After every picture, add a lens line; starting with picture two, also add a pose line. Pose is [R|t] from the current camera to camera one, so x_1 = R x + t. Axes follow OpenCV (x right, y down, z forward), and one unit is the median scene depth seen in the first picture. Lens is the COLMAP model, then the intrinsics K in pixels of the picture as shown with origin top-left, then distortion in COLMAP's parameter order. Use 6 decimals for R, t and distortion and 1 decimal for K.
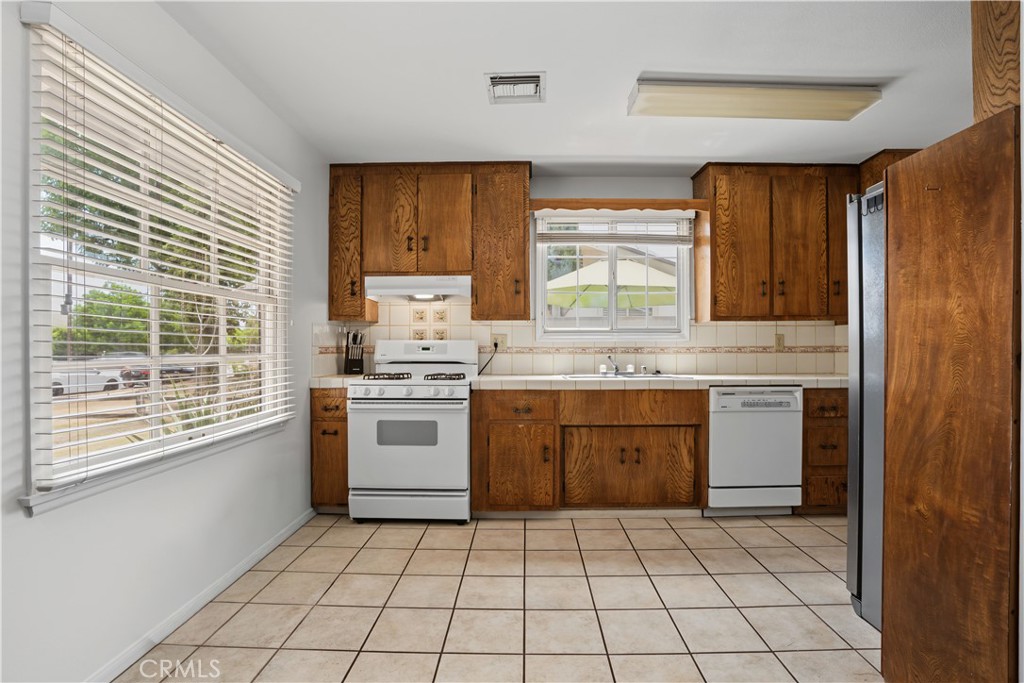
lens RADIAL K [[472.4, 0, 514.8], [0, 472.4, 345.0], [0, 0, 1]] dist [-0.056640, 0.000480]
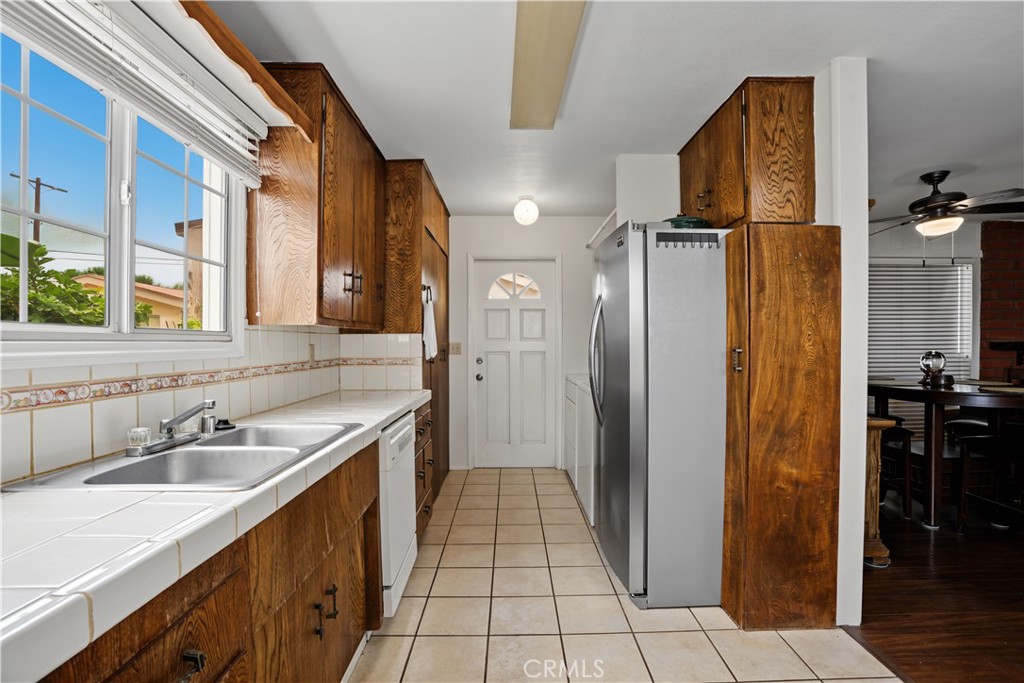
lens RADIAL K [[472.4, 0, 514.8], [0, 472.4, 345.0], [0, 0, 1]] dist [-0.056640, 0.000480]
pose [[-0.032416, -0.005745, 0.999458, -0.477413], [-0.002771, 0.999980, 0.005658, -0.070361], [-0.999471, -0.002586, -0.032431, 1.835215]]
